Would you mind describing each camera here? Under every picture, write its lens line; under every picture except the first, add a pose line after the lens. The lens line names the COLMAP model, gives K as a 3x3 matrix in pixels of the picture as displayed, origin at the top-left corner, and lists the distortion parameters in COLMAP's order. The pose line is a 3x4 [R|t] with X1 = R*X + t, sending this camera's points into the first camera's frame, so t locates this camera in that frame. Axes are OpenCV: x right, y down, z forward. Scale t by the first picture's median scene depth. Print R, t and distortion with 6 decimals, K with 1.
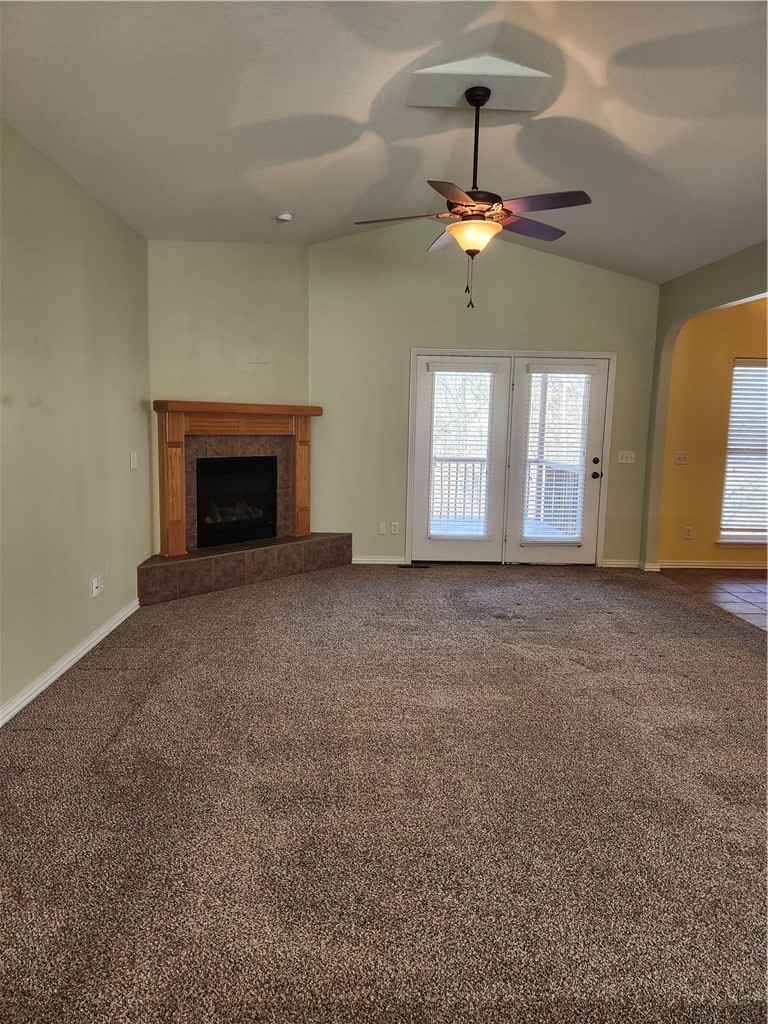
lens RADIAL K [[689.2, 0, 384.0], [0, 689.2, 512.0], [0, 0, 1]] dist [0.074905, -0.069656]
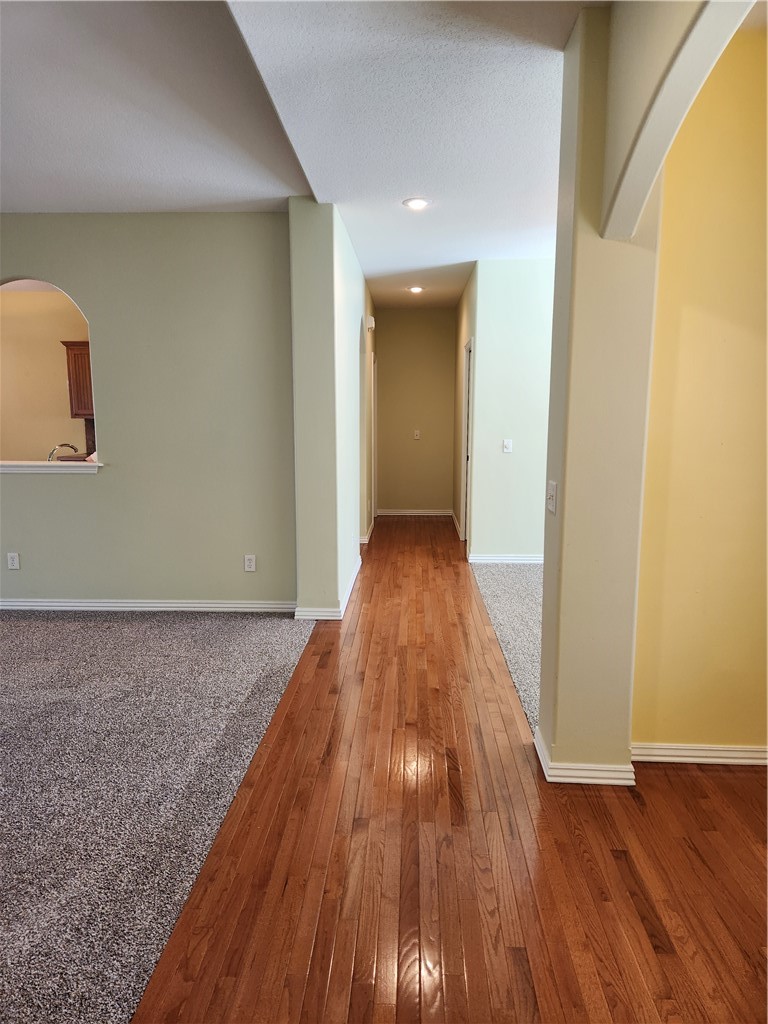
lens RADIAL K [[672.4, 0, 385.7], [0, 672.4, 535.0], [0, 0, 1]] dist [0.057660, -0.002104]
pose [[0.082496, -0.203481, 0.975597, -0.291588], [0.132703, 0.972459, 0.191605, -0.020708], [-0.987717, 0.113658, 0.107227, 0.094240]]
